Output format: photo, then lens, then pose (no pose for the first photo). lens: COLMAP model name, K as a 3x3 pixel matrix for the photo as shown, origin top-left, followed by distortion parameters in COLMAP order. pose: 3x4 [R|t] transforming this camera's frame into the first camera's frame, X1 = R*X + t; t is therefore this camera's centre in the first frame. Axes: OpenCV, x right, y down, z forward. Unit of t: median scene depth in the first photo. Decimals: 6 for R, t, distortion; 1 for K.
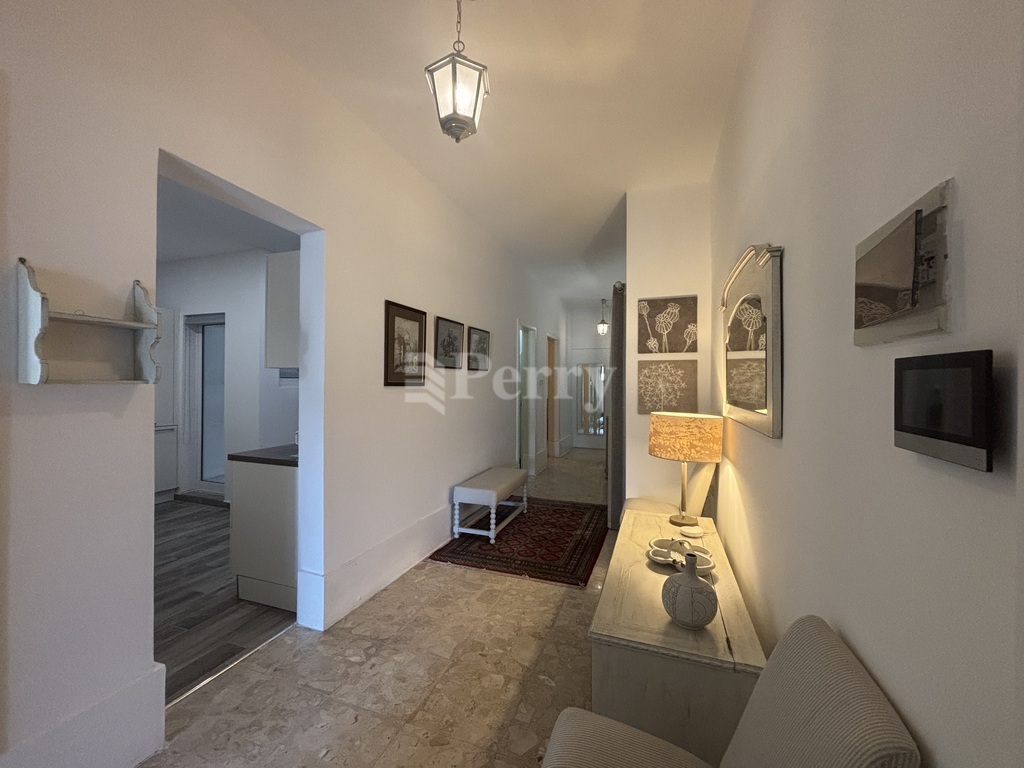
lens RADIAL K [[409.4, 0, 512.0], [0, 409.4, 384.0], [0, 0, 1]] dist [-0.000410, -0.000341]
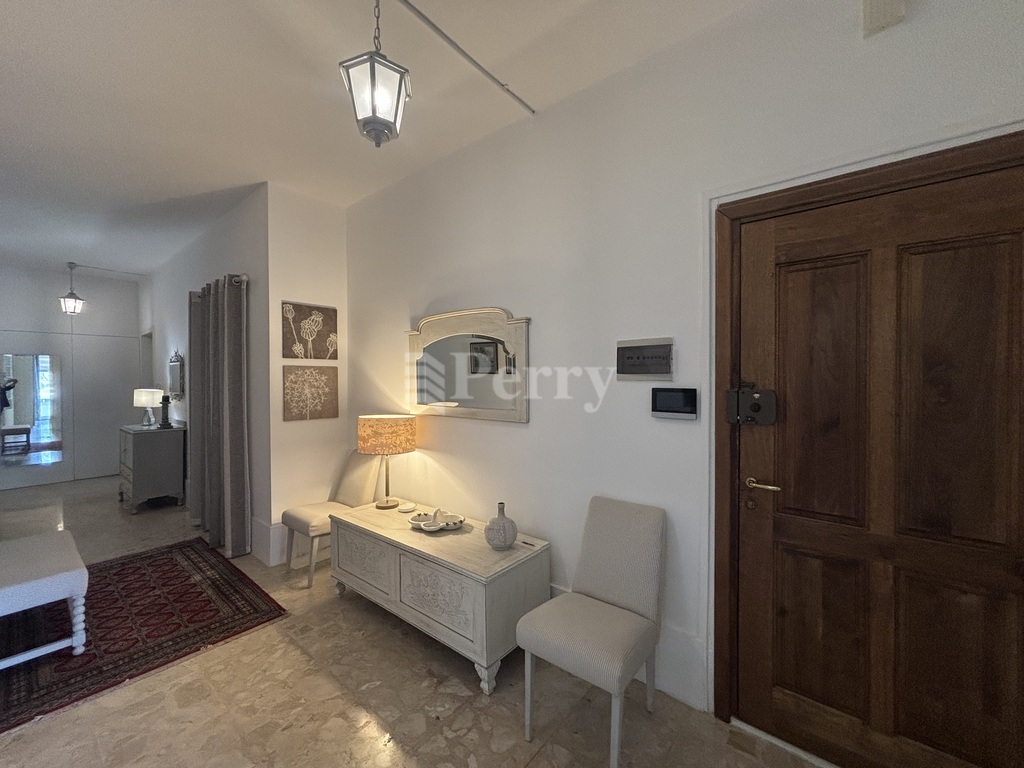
lens RADIAL K [[409.4, 0, 512.0], [0, 409.4, 384.0], [0, 0, 1]] dist [-0.000410, -0.000341]
pose [[0.329444, -0.018635, 0.943991, -0.428299], [0.005164, 0.999826, 0.017935, -0.028678], [-0.944161, -0.001034, 0.329483, 0.183629]]
